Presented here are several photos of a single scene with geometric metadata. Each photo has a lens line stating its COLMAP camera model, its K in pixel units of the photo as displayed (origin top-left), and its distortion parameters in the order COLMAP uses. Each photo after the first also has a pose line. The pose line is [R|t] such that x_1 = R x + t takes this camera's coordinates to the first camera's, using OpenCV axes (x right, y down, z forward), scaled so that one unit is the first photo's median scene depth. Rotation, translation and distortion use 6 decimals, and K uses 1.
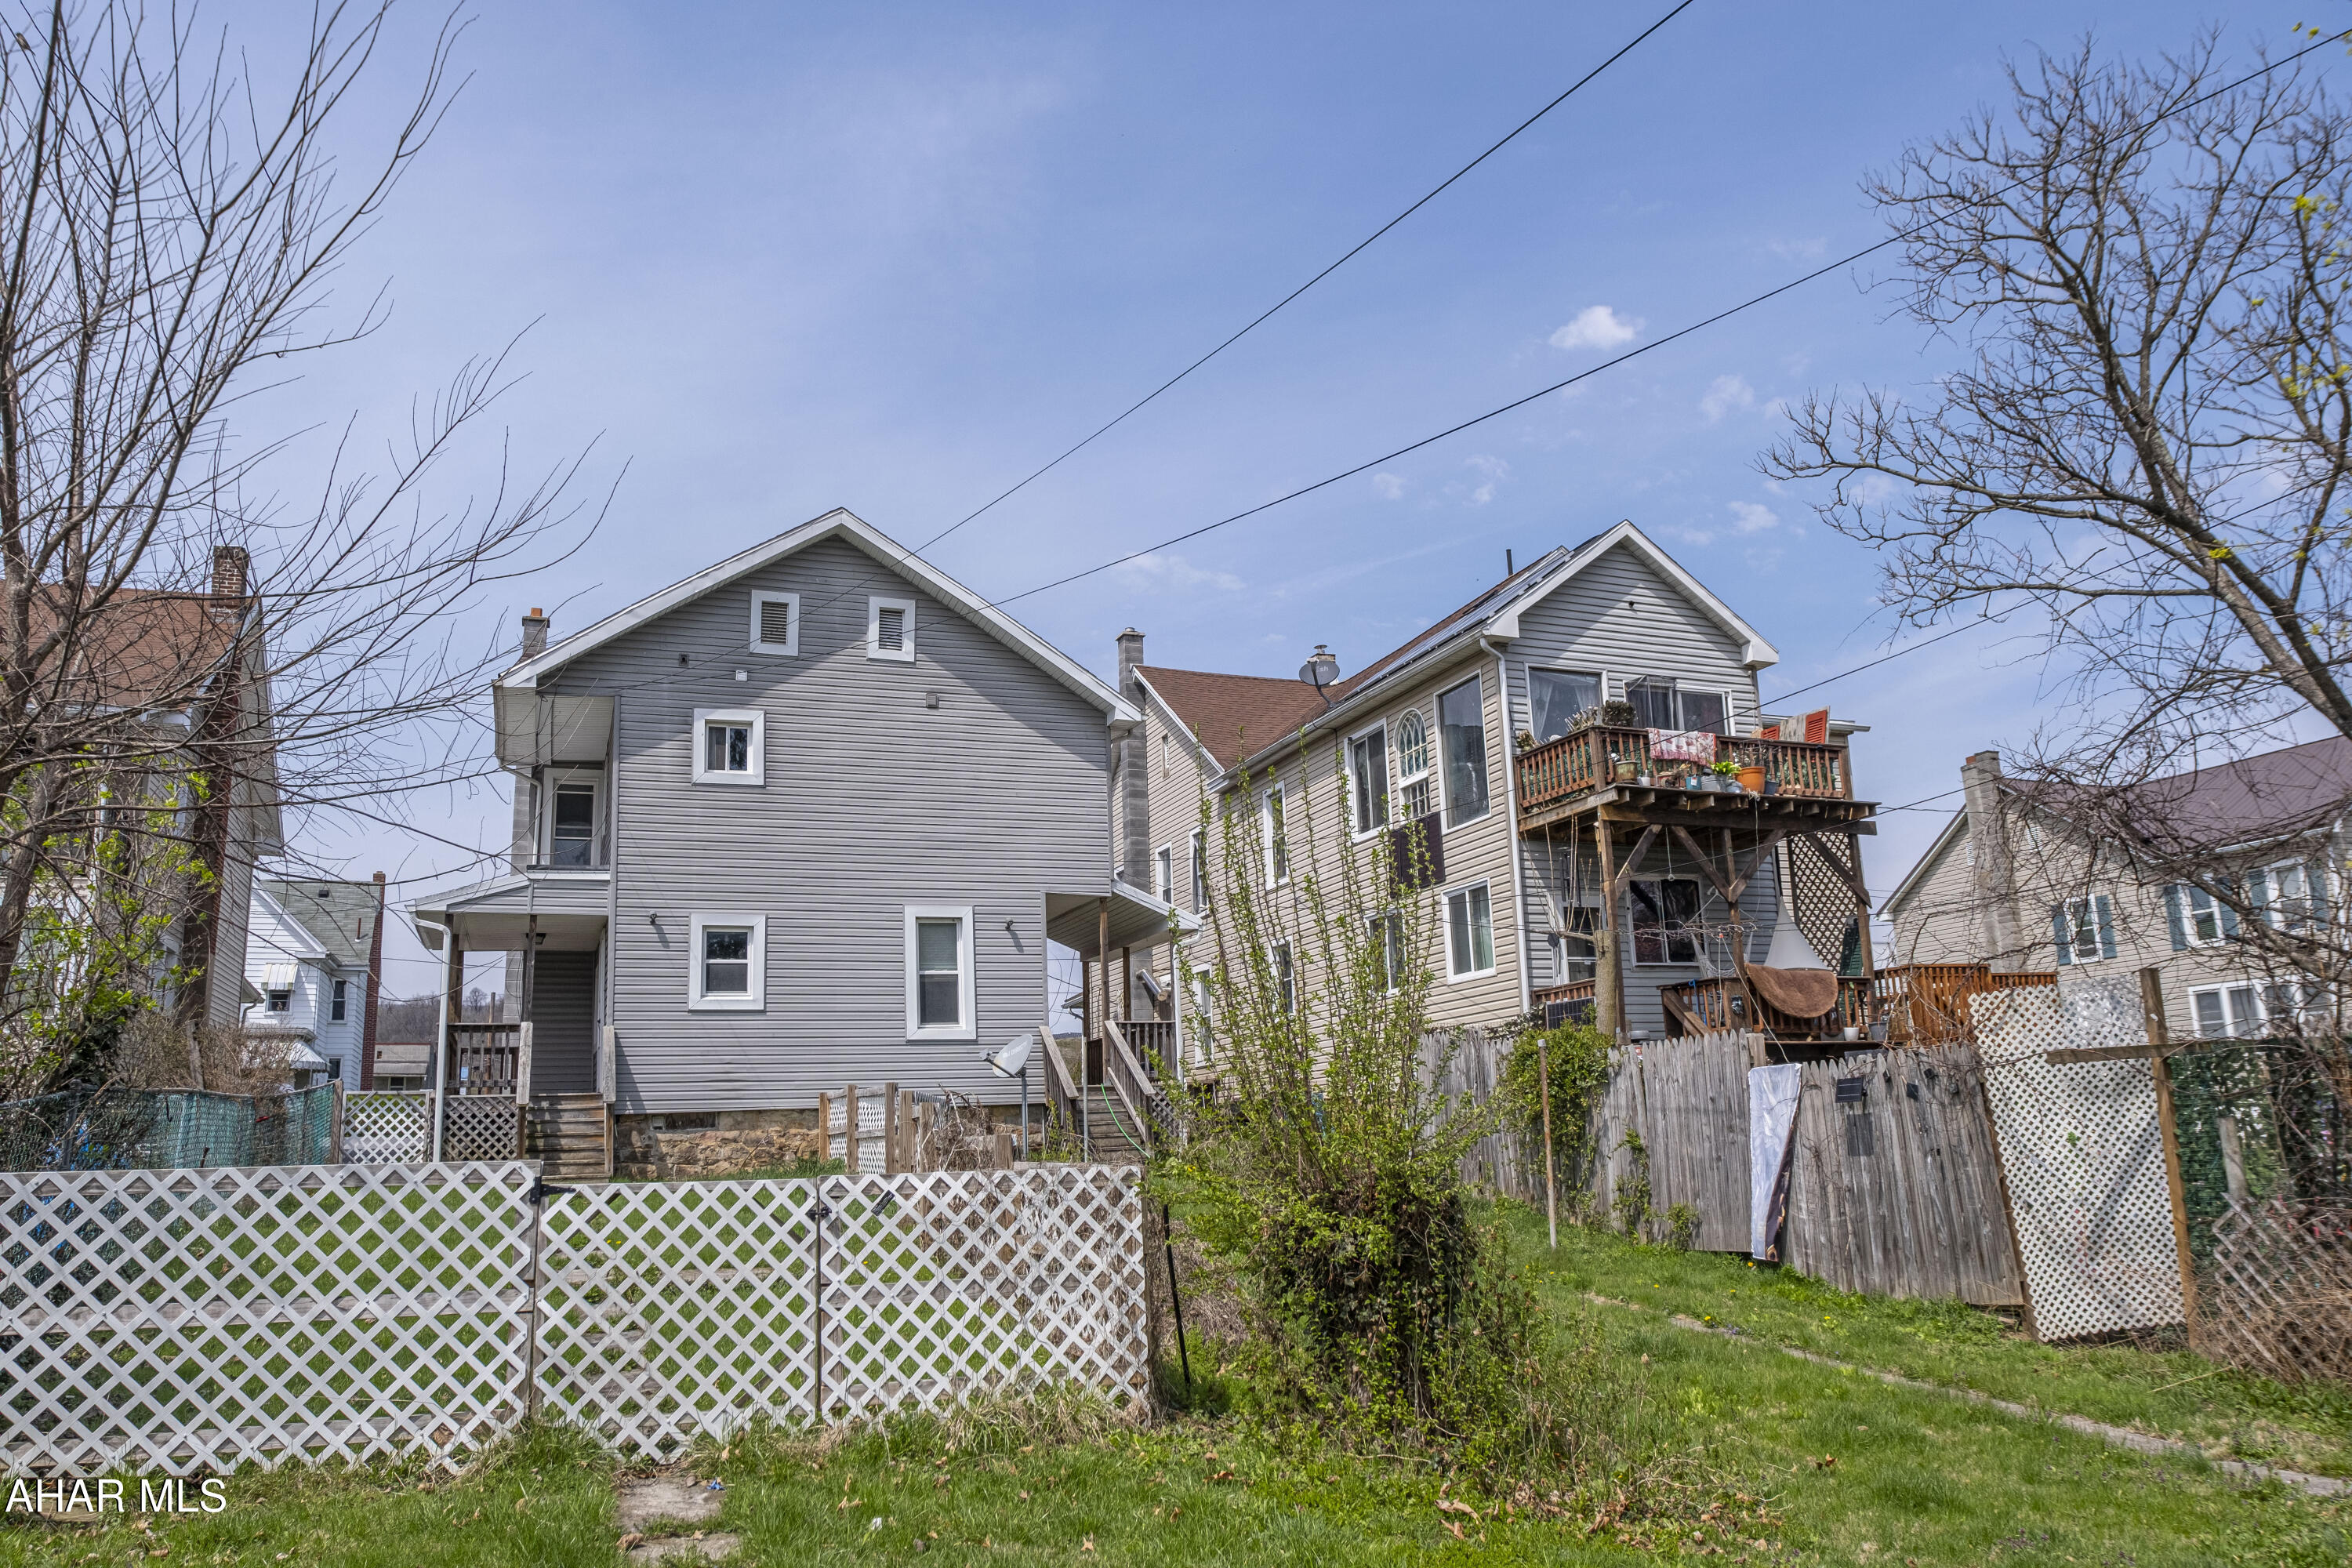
lens RADIAL K [[1661.2, 0, 1180.8], [0, 1661.2, 777.7], [0, 0, 1]] dist [-0.080481, 0.057829]
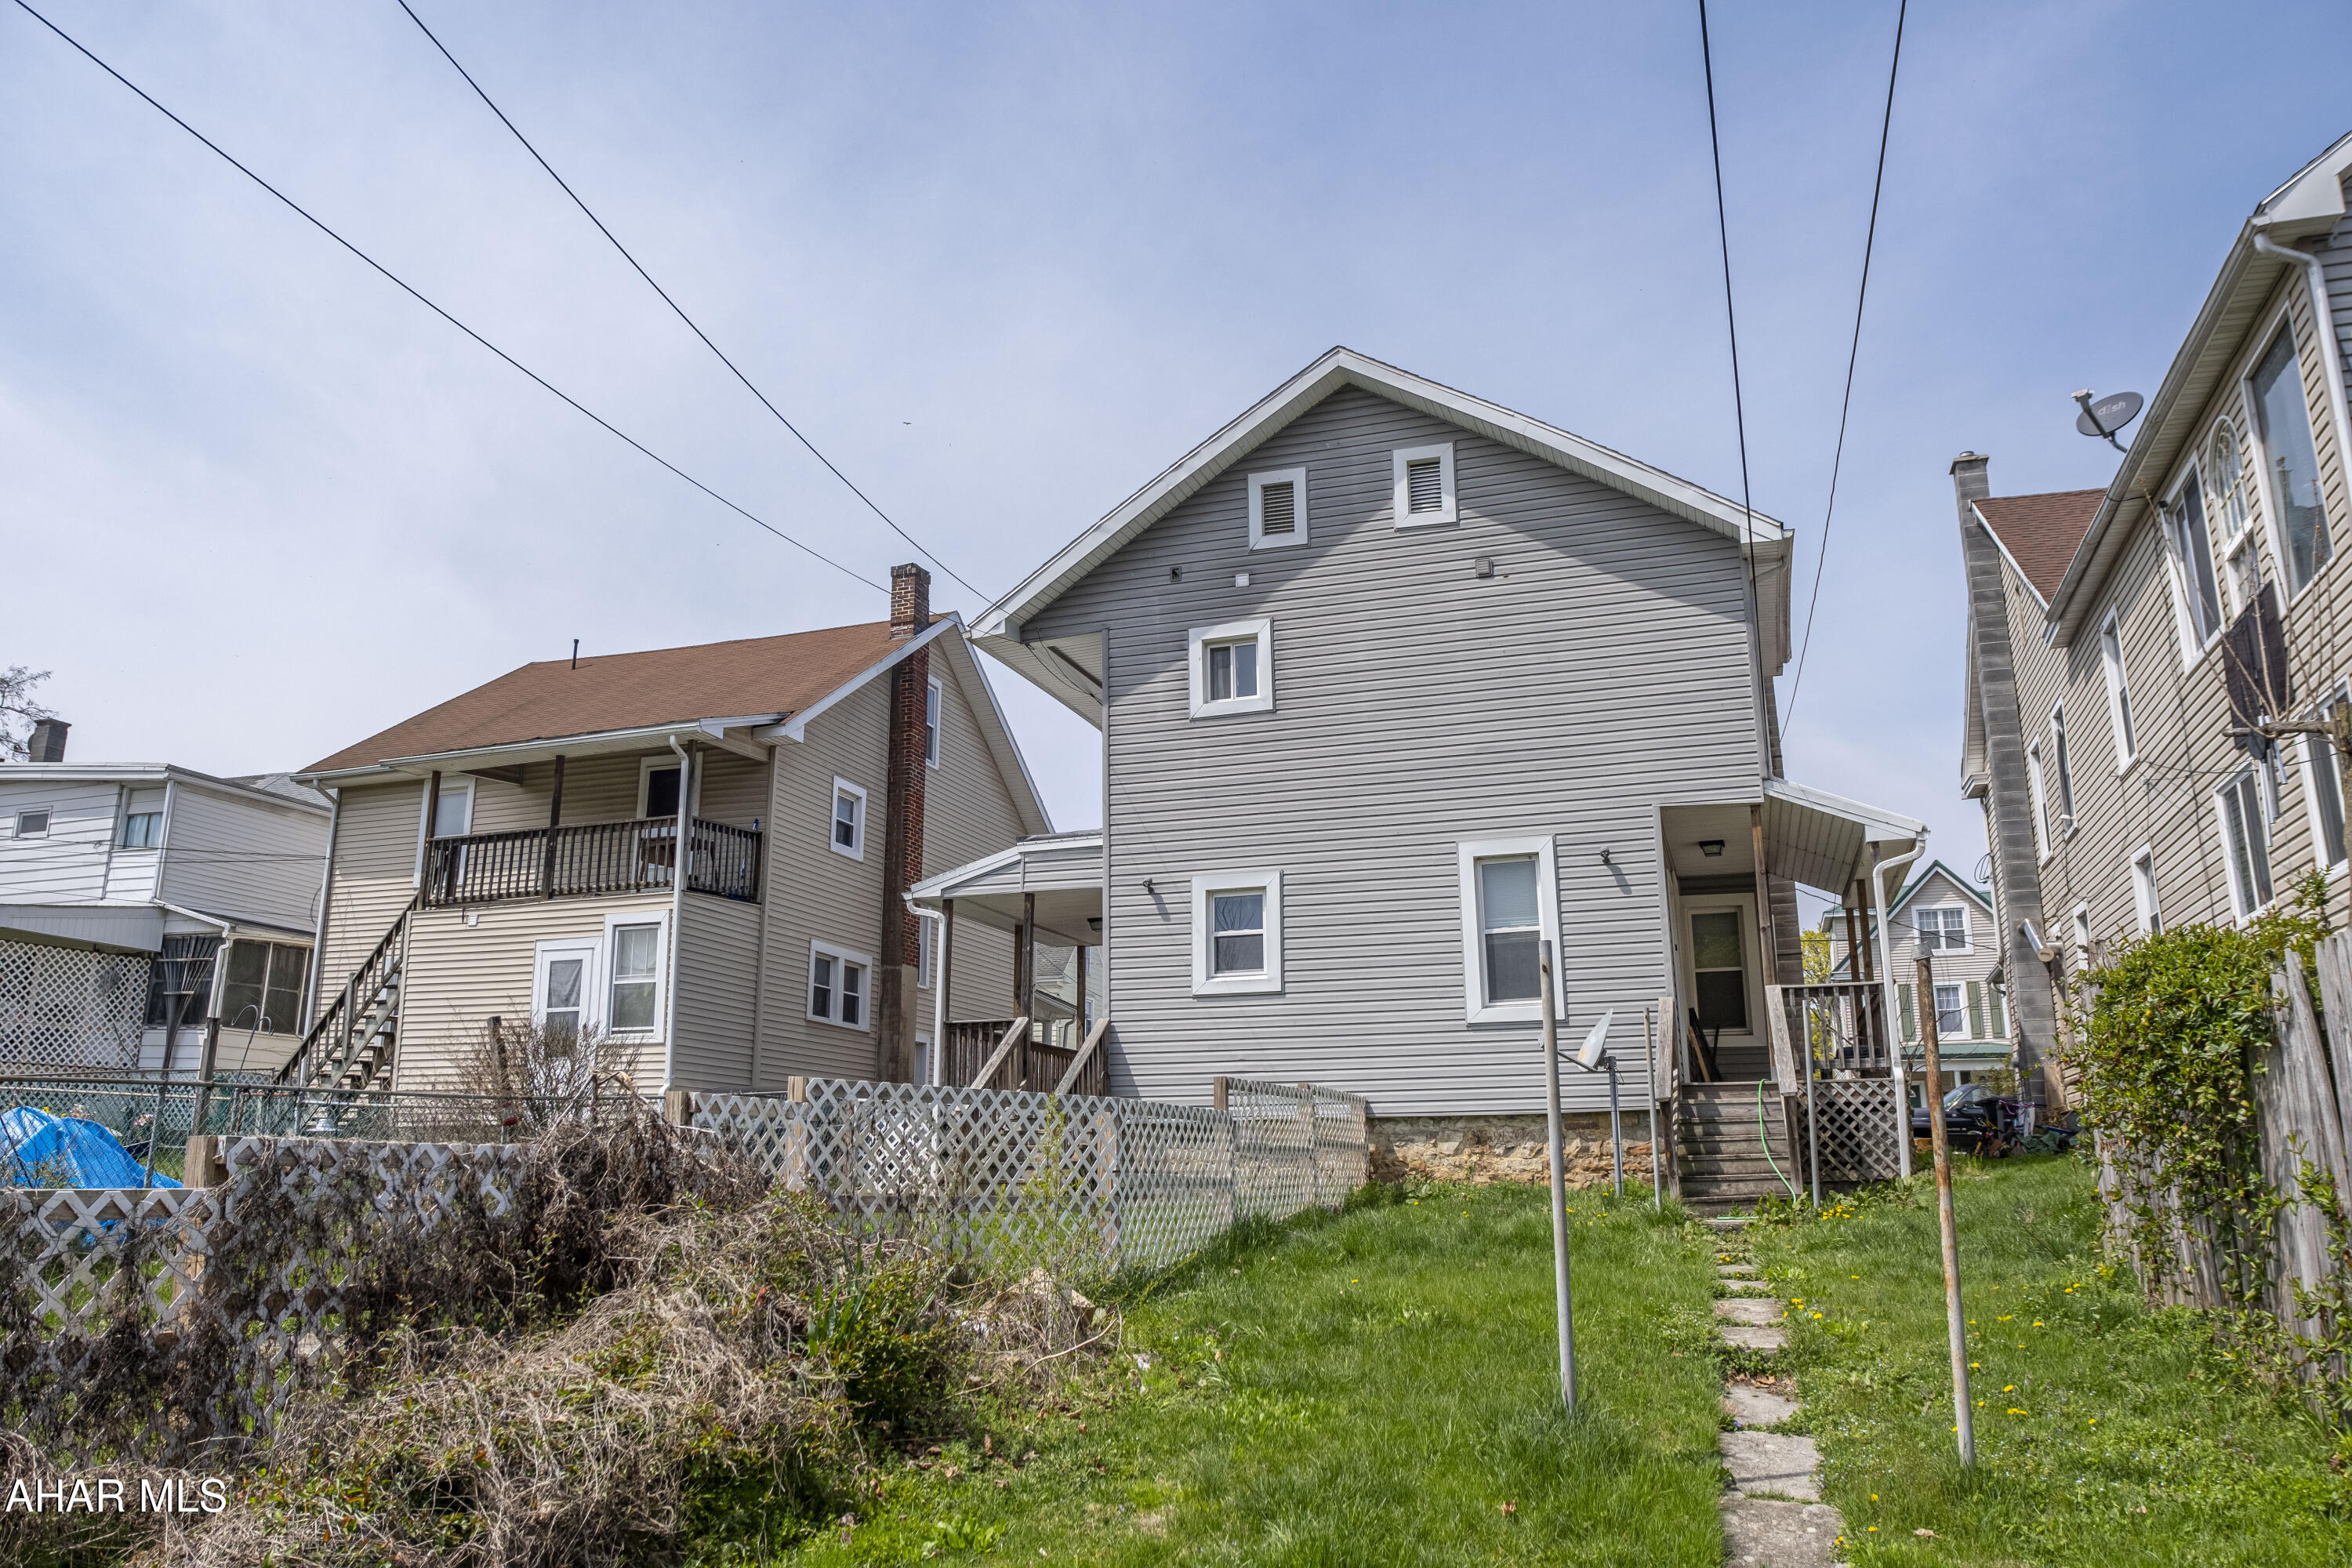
lens RADIAL K [[1661.2, 0, 1180.8], [0, 1661.2, 777.7], [0, 0, 1]] dist [-0.080481, 0.057829]
pose [[0.764227, -0.123948, -0.632925, 0.210734], [0.115181, 0.991812, -0.055155, 0.074626], [0.634579, -0.030750, 0.772246, 0.350215]]
